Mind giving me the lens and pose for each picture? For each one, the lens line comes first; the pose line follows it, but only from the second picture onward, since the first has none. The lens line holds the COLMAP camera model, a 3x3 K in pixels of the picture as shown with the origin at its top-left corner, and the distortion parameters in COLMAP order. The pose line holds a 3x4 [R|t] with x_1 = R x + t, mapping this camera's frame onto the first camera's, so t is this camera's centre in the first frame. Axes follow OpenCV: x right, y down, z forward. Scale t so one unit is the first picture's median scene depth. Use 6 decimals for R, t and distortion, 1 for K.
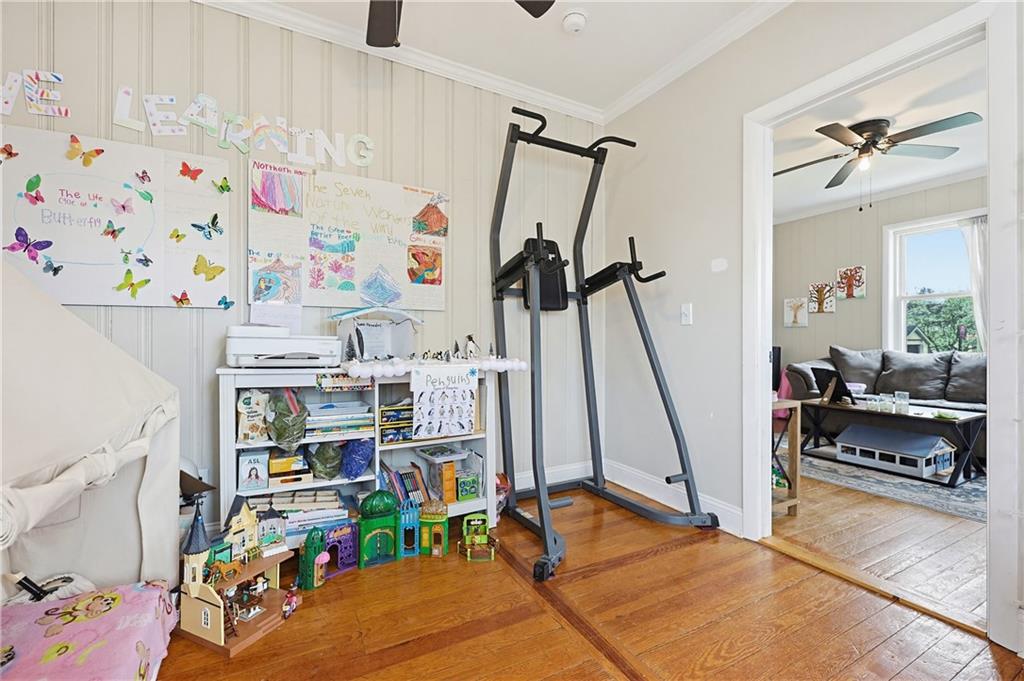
lens RADIAL K [[443.0, 0, 510.3], [0, 443.0, 341.2], [0, 0, 1]] dist [0.000100, -0.000094]
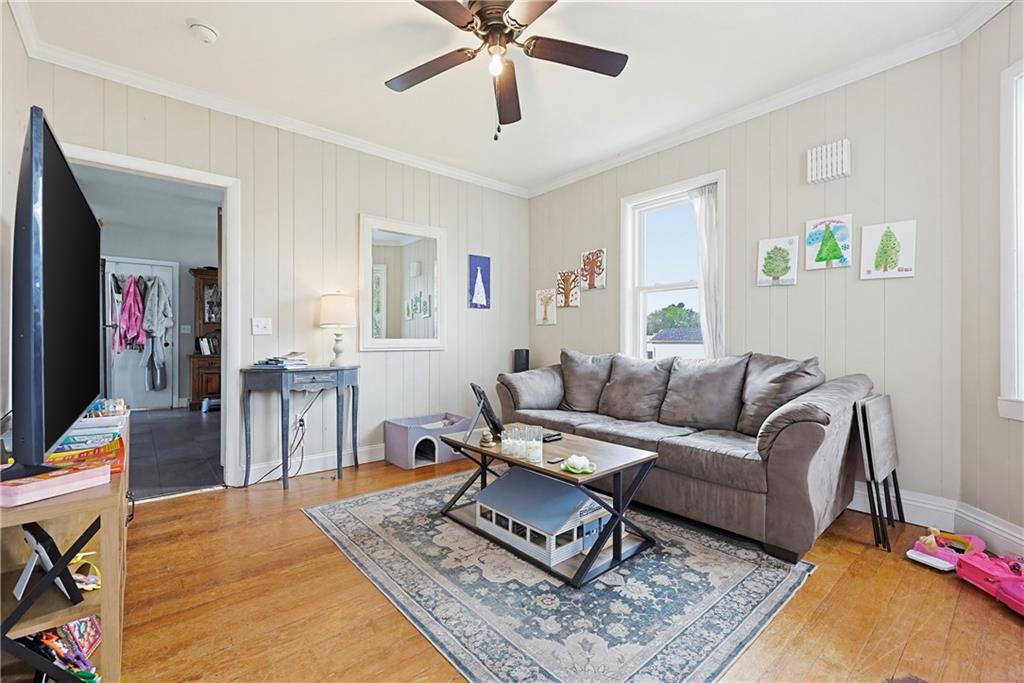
lens RADIAL K [[443.0, 0, 510.3], [0, 443.0, 342.2], [0, 0, 1]] dist [0.000100, -0.000094]
pose [[0.976800, 0.002349, 0.214140, 0.529534], [-0.002720, 0.999995, 0.001439, -0.002361], [-0.214136, -0.001988, 0.976802, 0.293953]]
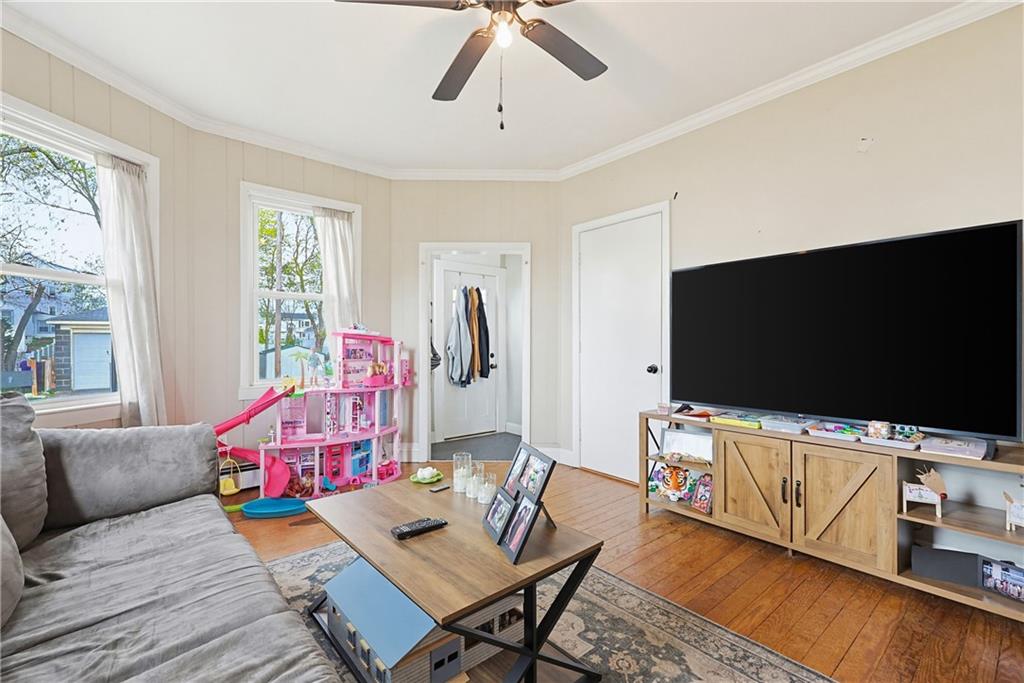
lens RADIAL K [[443.0, 0, 510.3], [0, 443.0, 342.2], [0, 0, 1]] dist [0.000100, -0.000094]
pose [[-0.978588, -0.000651, -0.205829, 0.695874], [-0.001961, 0.999979, 0.006162, -0.026999], [0.205821, 0.006434, -0.978569, 1.171437]]
